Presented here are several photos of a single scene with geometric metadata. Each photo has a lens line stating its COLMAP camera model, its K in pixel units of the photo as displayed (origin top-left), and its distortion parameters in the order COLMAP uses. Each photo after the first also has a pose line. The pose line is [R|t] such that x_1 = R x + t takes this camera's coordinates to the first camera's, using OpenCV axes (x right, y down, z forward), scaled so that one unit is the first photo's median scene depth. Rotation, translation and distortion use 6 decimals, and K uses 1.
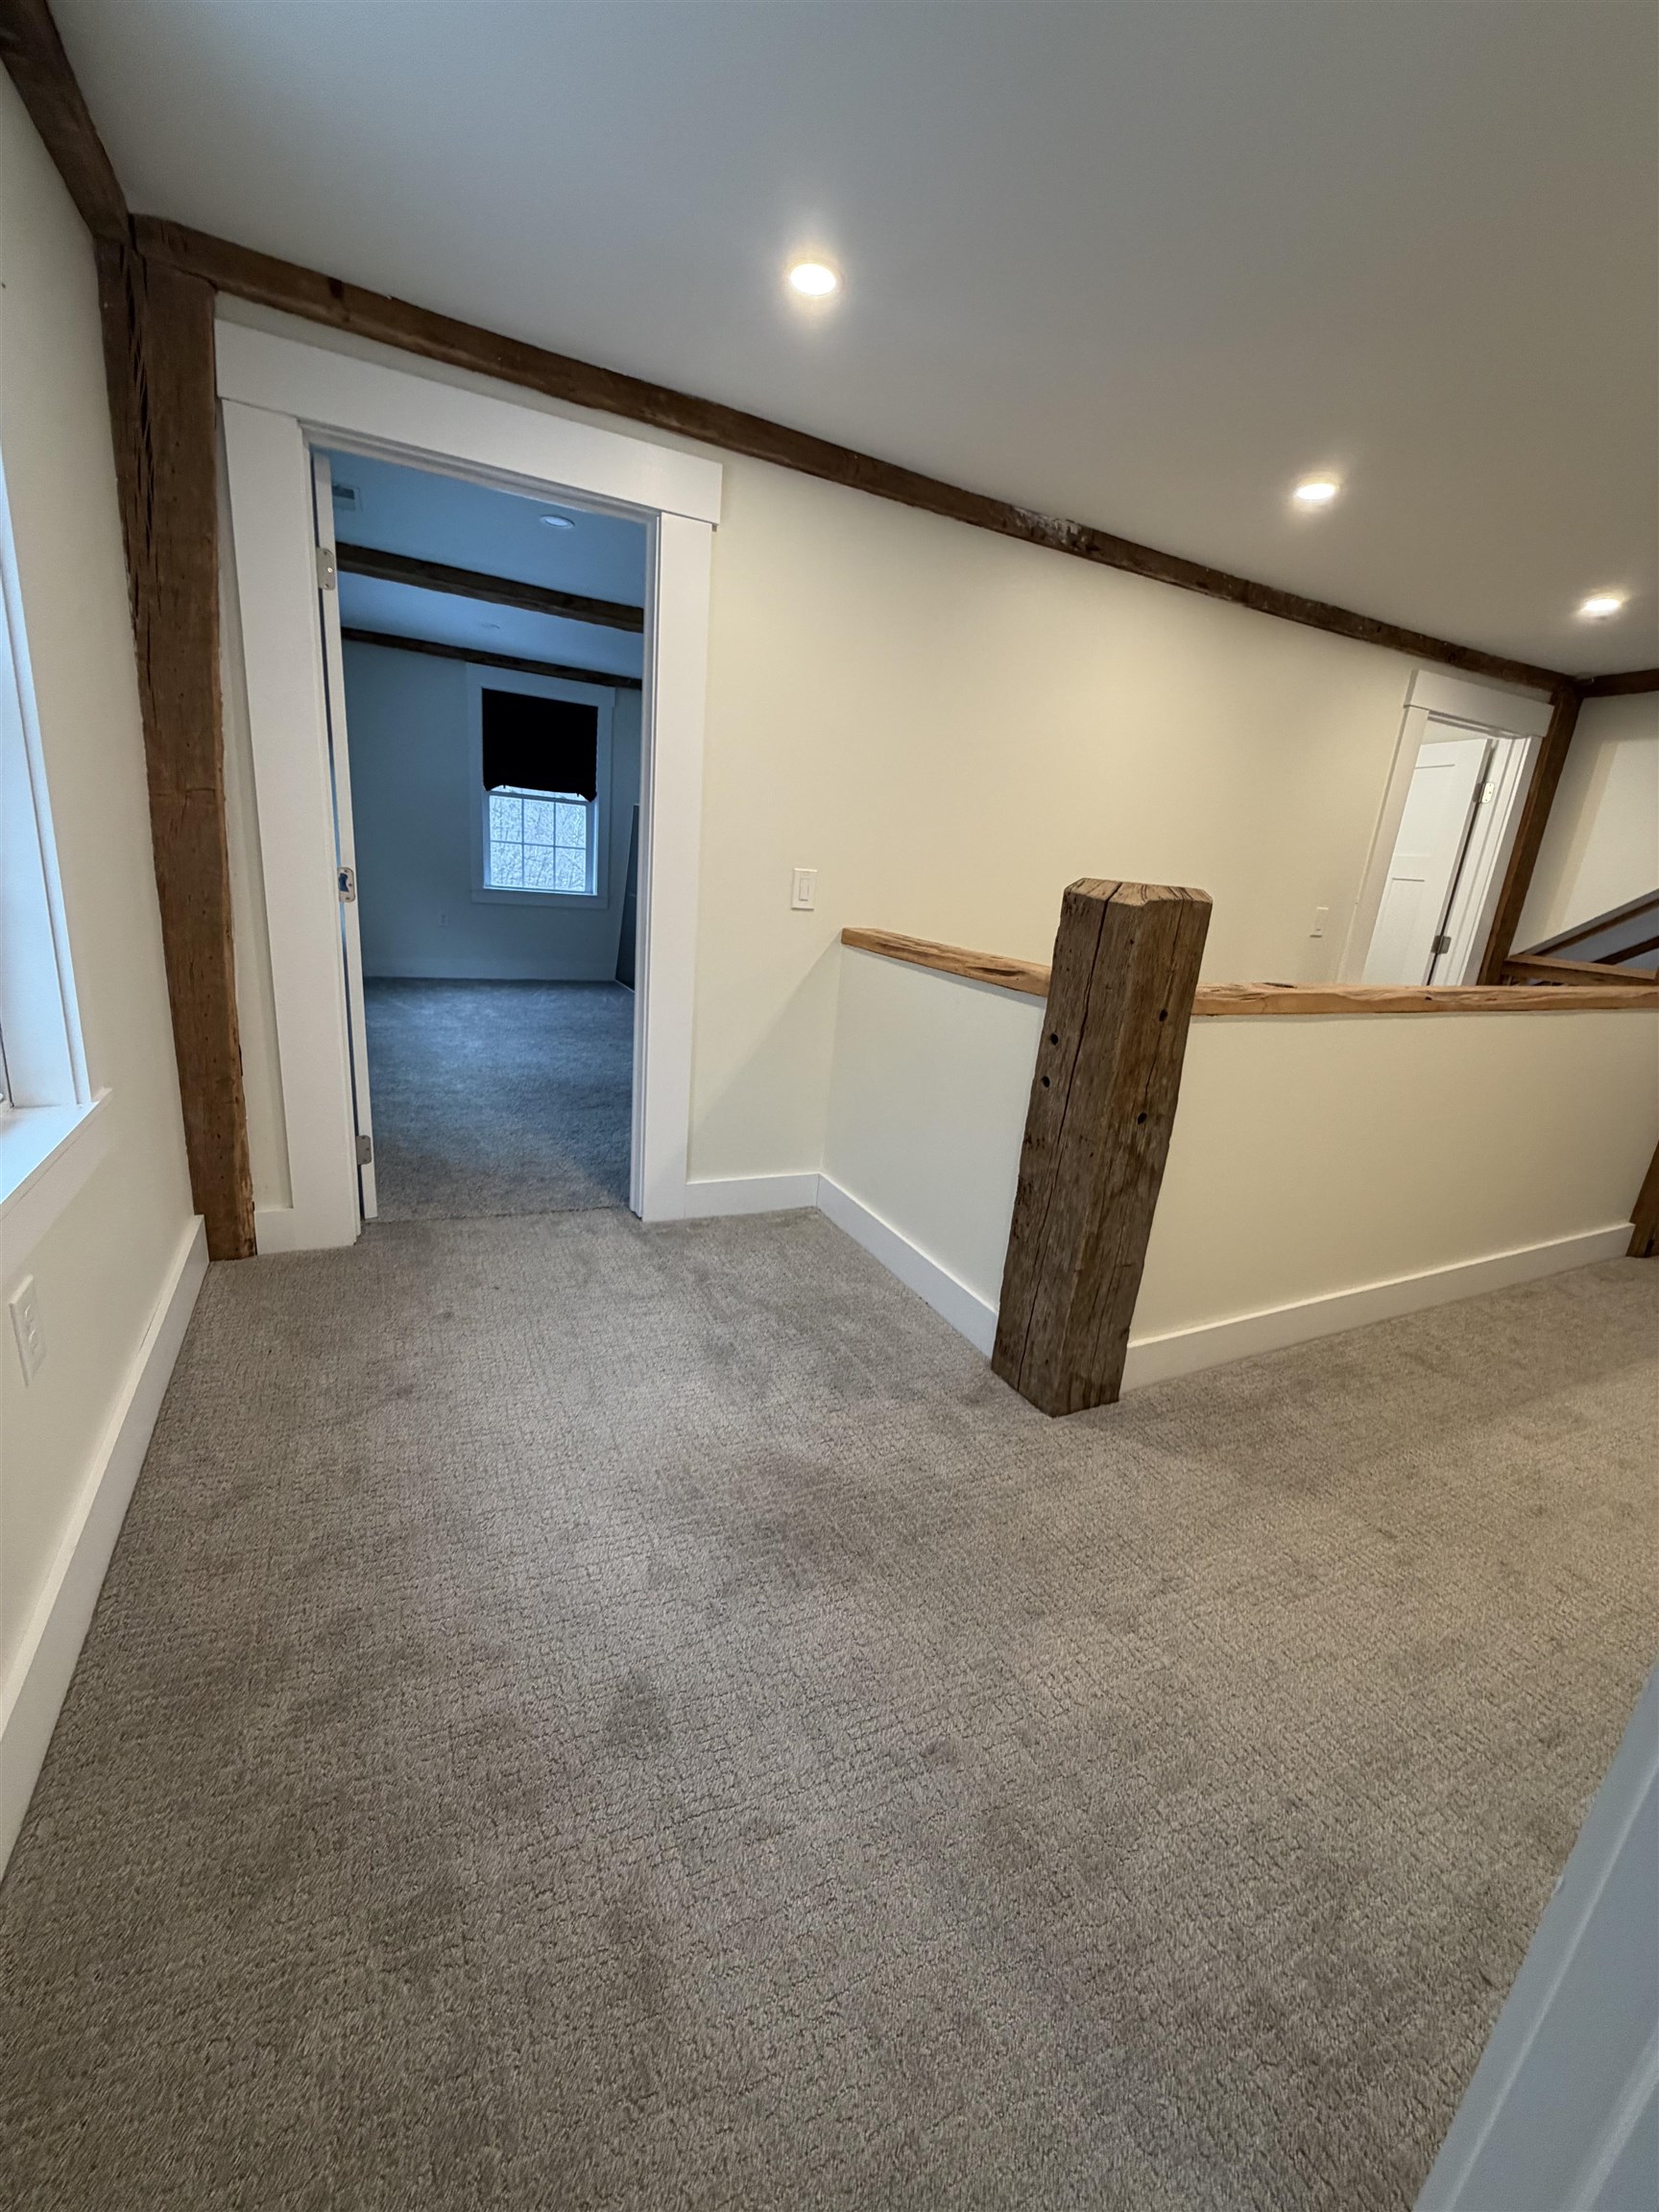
lens RADIAL K [[876.7, 0, 837.7], [0, 876.7, 1099.9], [0, 0, 1]] dist [-0.001972, -0.000219]
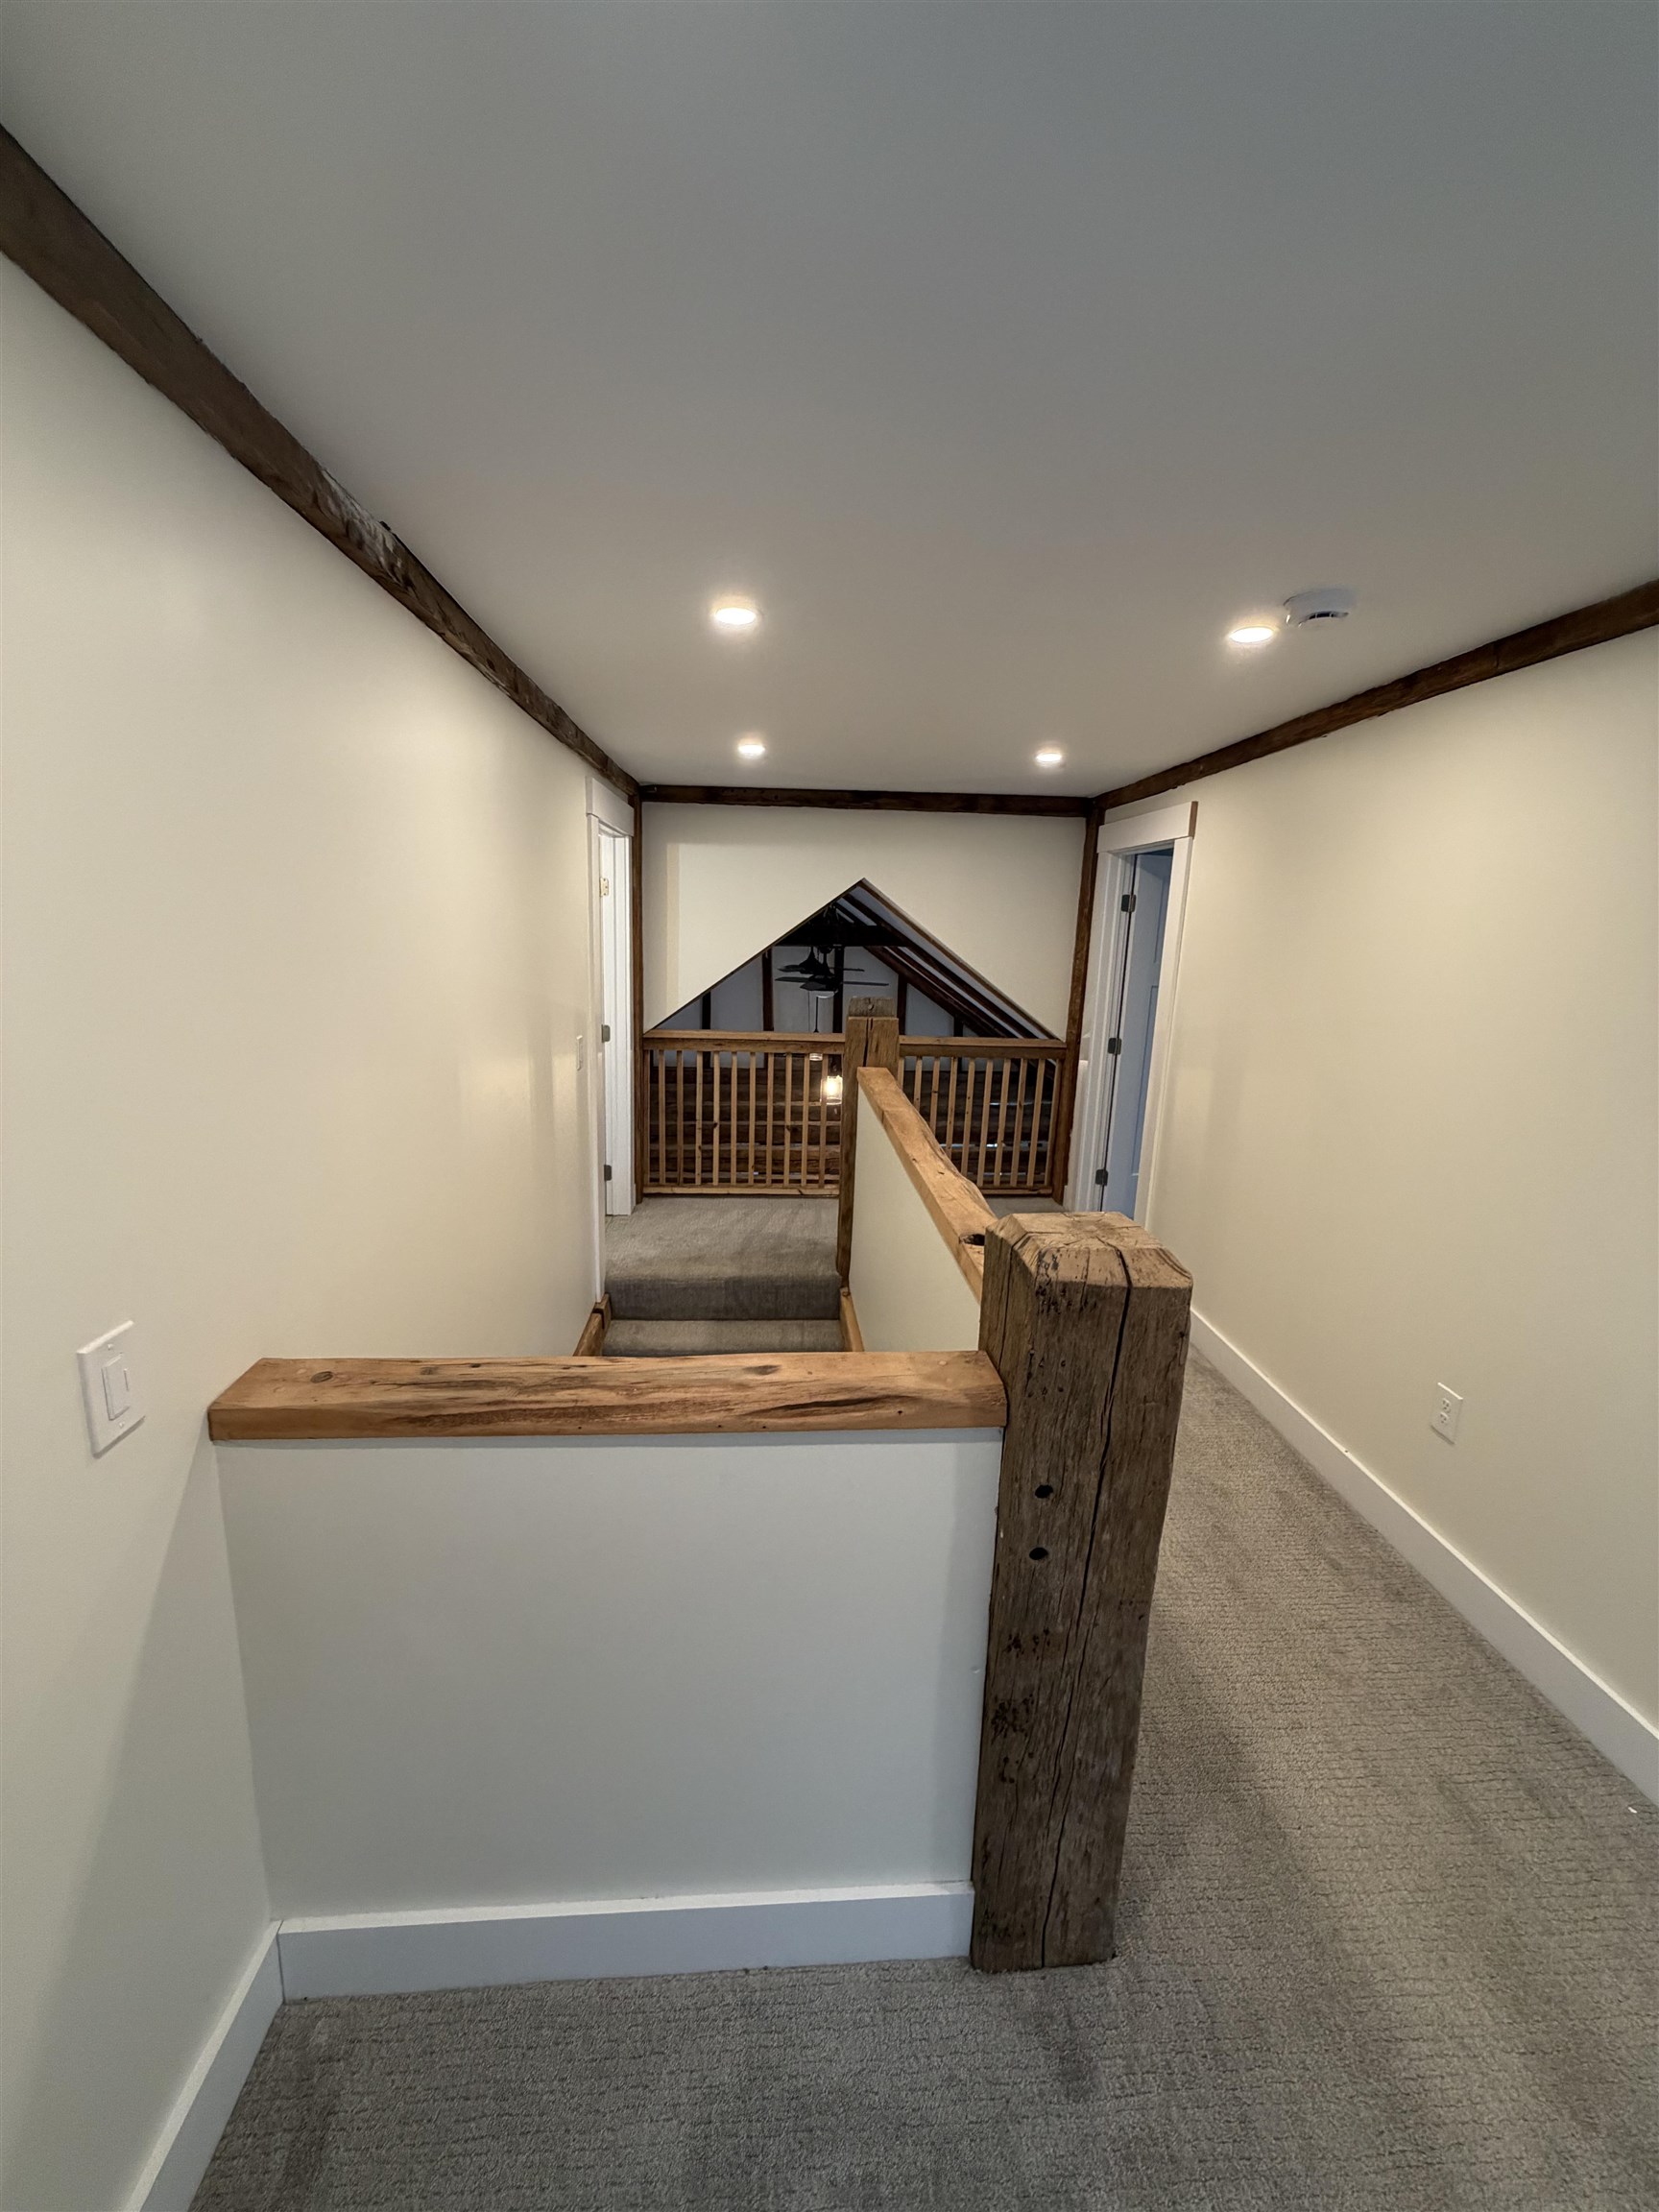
lens RADIAL K [[880.4, 0, 830.2], [0, 880.4, 1102.8], [0, 0, 1]] dist [-0.001115, -0.000032]
pose [[0.384311, -0.254435, 0.887450, -0.156535], [0.251018, 0.953856, 0.164771, -0.246465], [-0.888423, 0.159443, 0.430445, 0.419399]]
